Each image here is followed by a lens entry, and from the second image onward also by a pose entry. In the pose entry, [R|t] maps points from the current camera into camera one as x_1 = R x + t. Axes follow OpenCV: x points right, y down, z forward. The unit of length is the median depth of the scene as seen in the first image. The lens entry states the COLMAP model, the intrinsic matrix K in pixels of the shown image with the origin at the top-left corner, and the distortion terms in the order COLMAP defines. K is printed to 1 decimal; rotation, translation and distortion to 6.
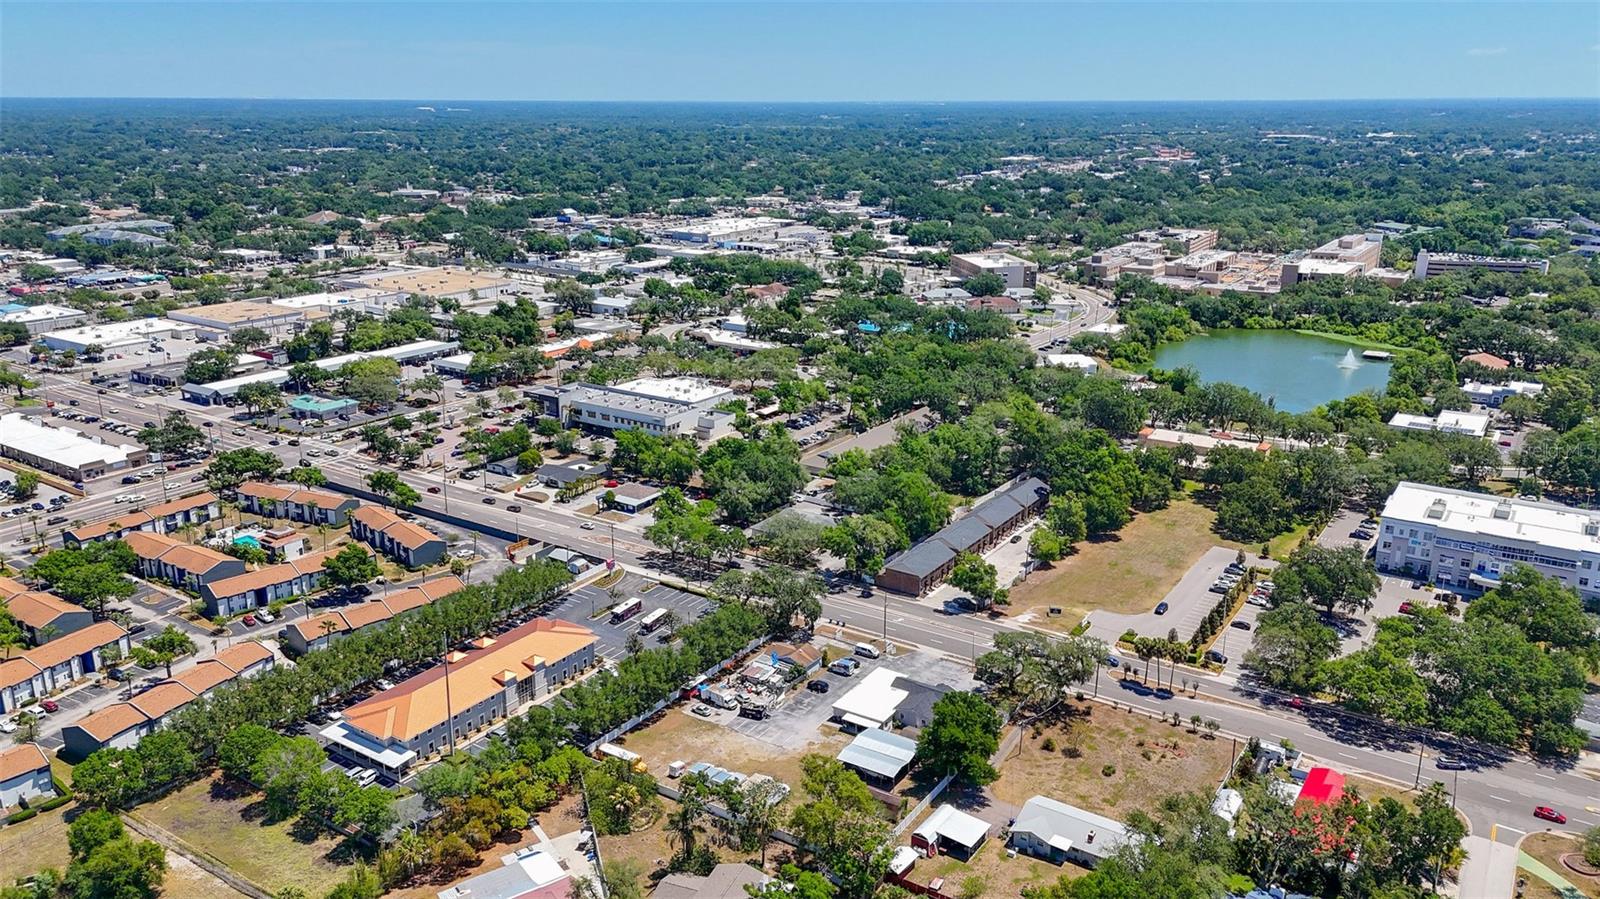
lens RADIAL K [[1170.2, 0, 800.0], [0, 1170.2, 449.5], [0, 0, 1]] dist [0.103075, -0.116606]
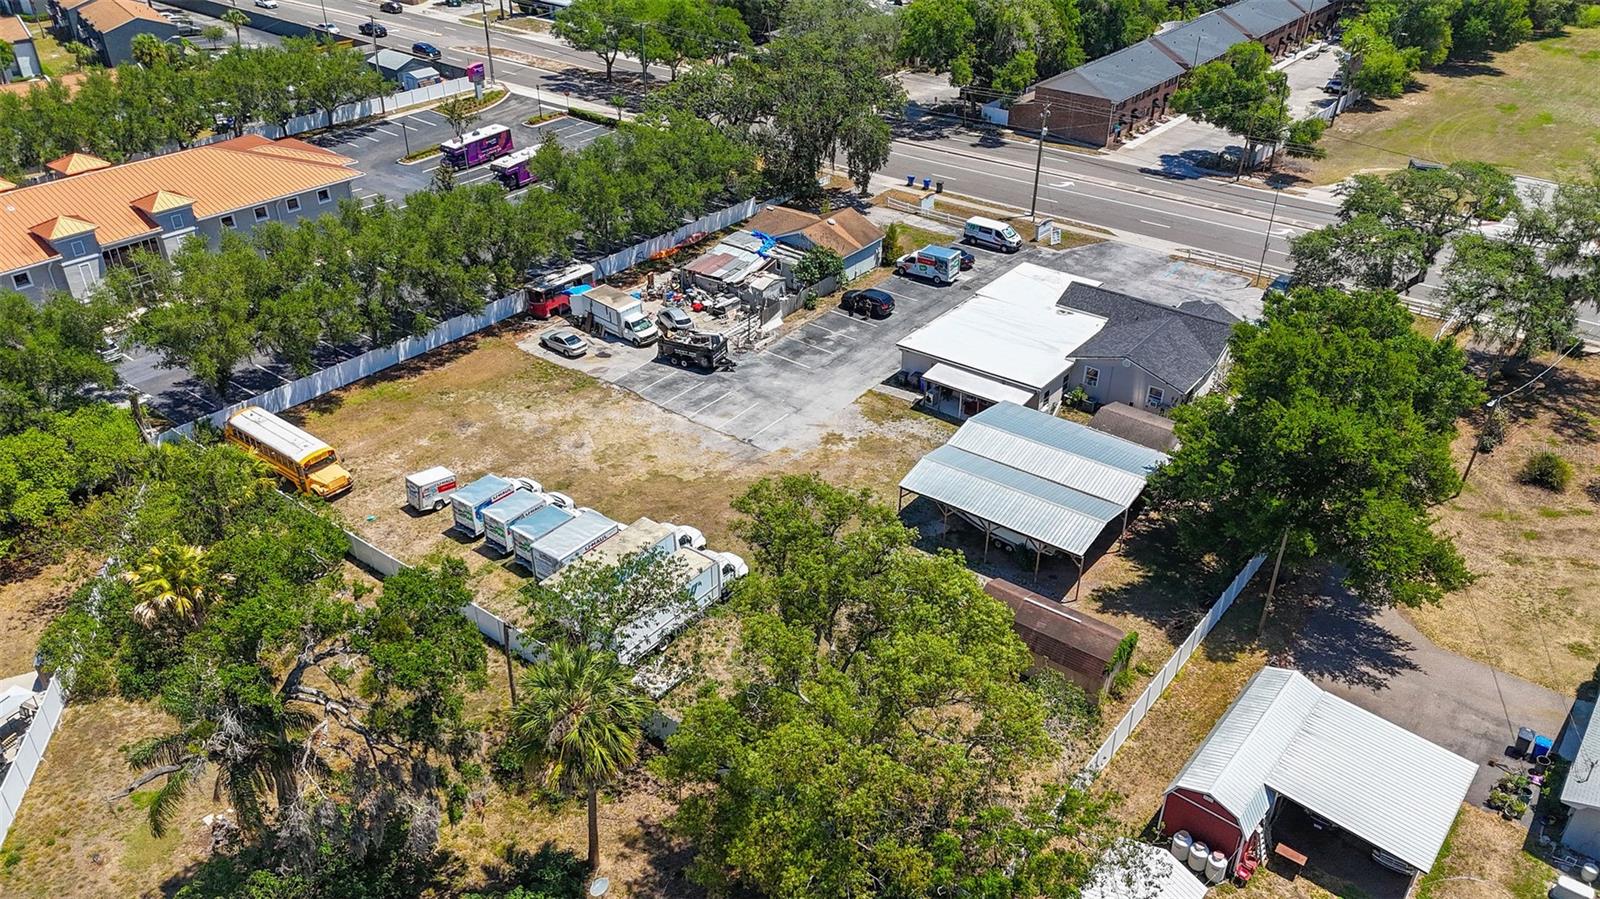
lens RADIAL K [[1170.2, 0, 800.0], [0, 1170.2, 449.5], [0, 0, 1]] dist [0.103075, -0.116606]
pose [[0.996532, 0.049013, -0.067244, 0.018213], [-0.030517, 0.967081, 0.252632, 0.125106], [0.077413, -0.249704, 0.965223, 0.501570]]
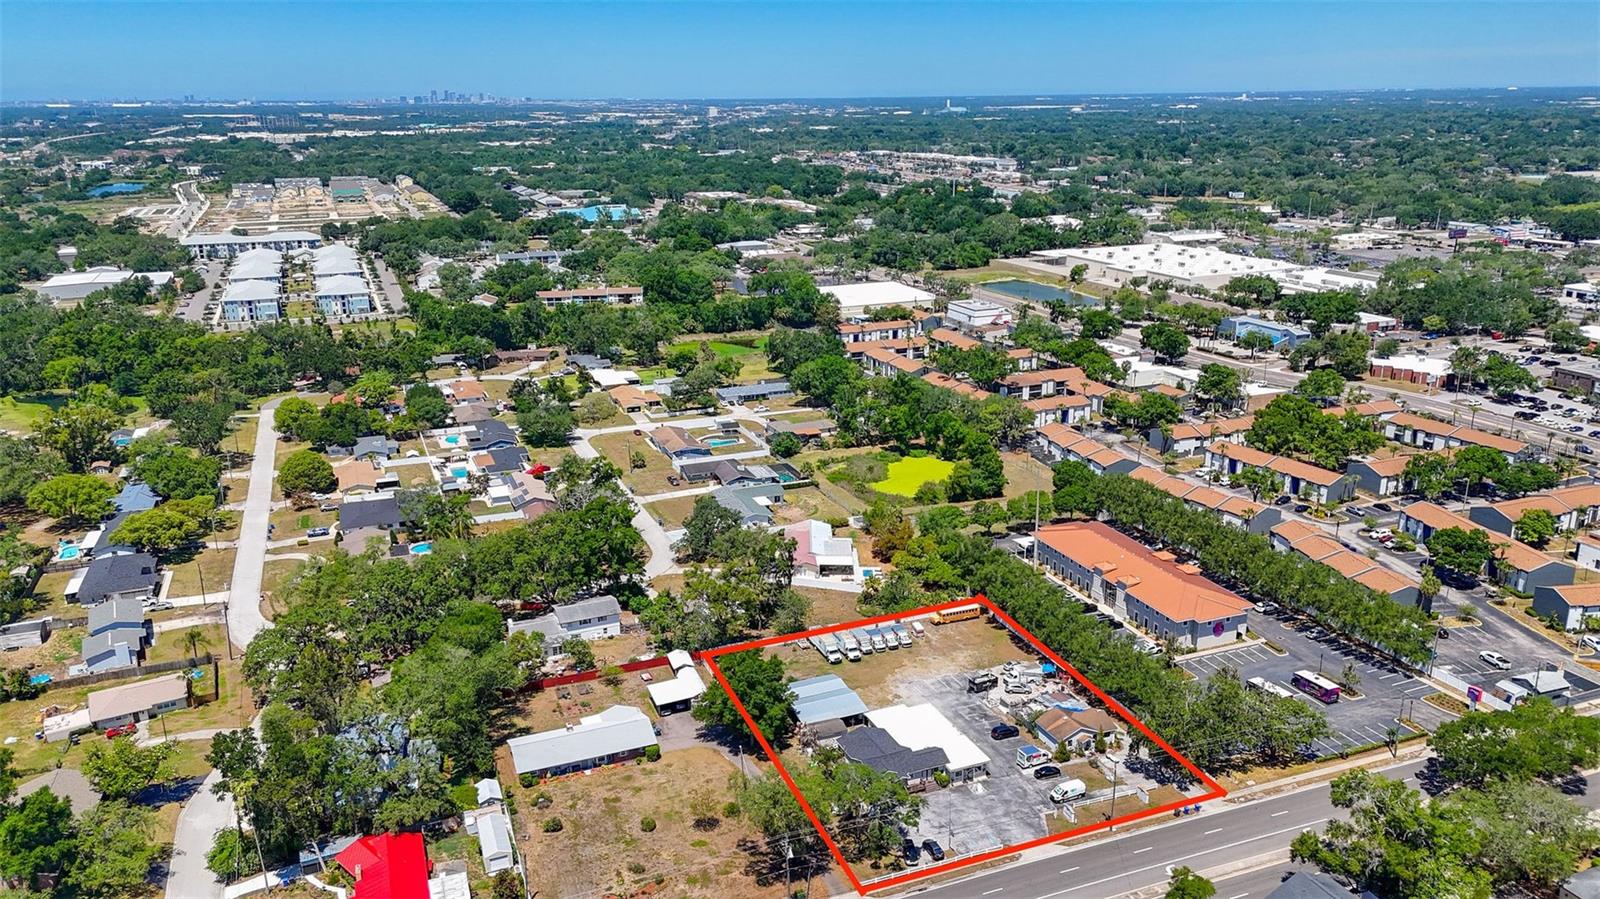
lens RADIAL K [[1161.1, 0, 799.2], [0, 1161.1, 475.0], [0, 0, 1]] dist [0.072141, -0.059995]
pose [[-0.563540, 0.259792, -0.784175, 0.554599], [-0.230569, 0.862073, 0.451295, -0.225136], [0.793259, 0.435130, -0.425913, 0.961004]]
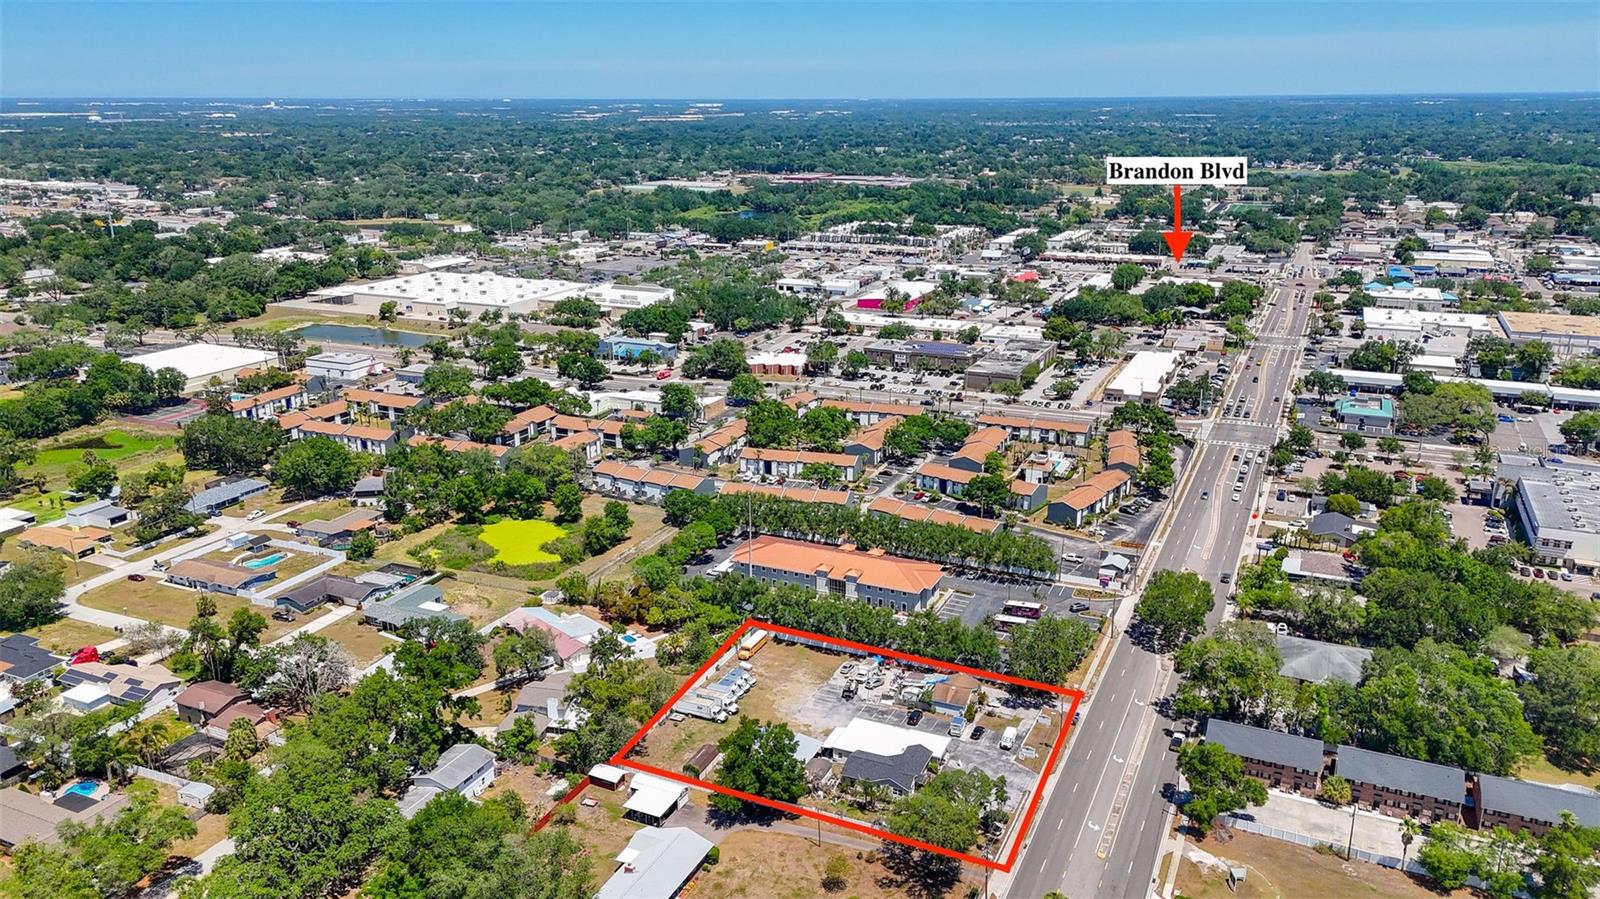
lens RADIAL K [[1170.2, 0, 800.0], [0, 1170.2, 449.5], [0, 0, 1]] dist [0.103075, -0.116606]
pose [[0.159721, 0.283563, -0.945559, 0.696606], [-0.279874, 0.931560, 0.232089, -0.160595], [0.946657, 0.227568, 0.228152, 0.542517]]
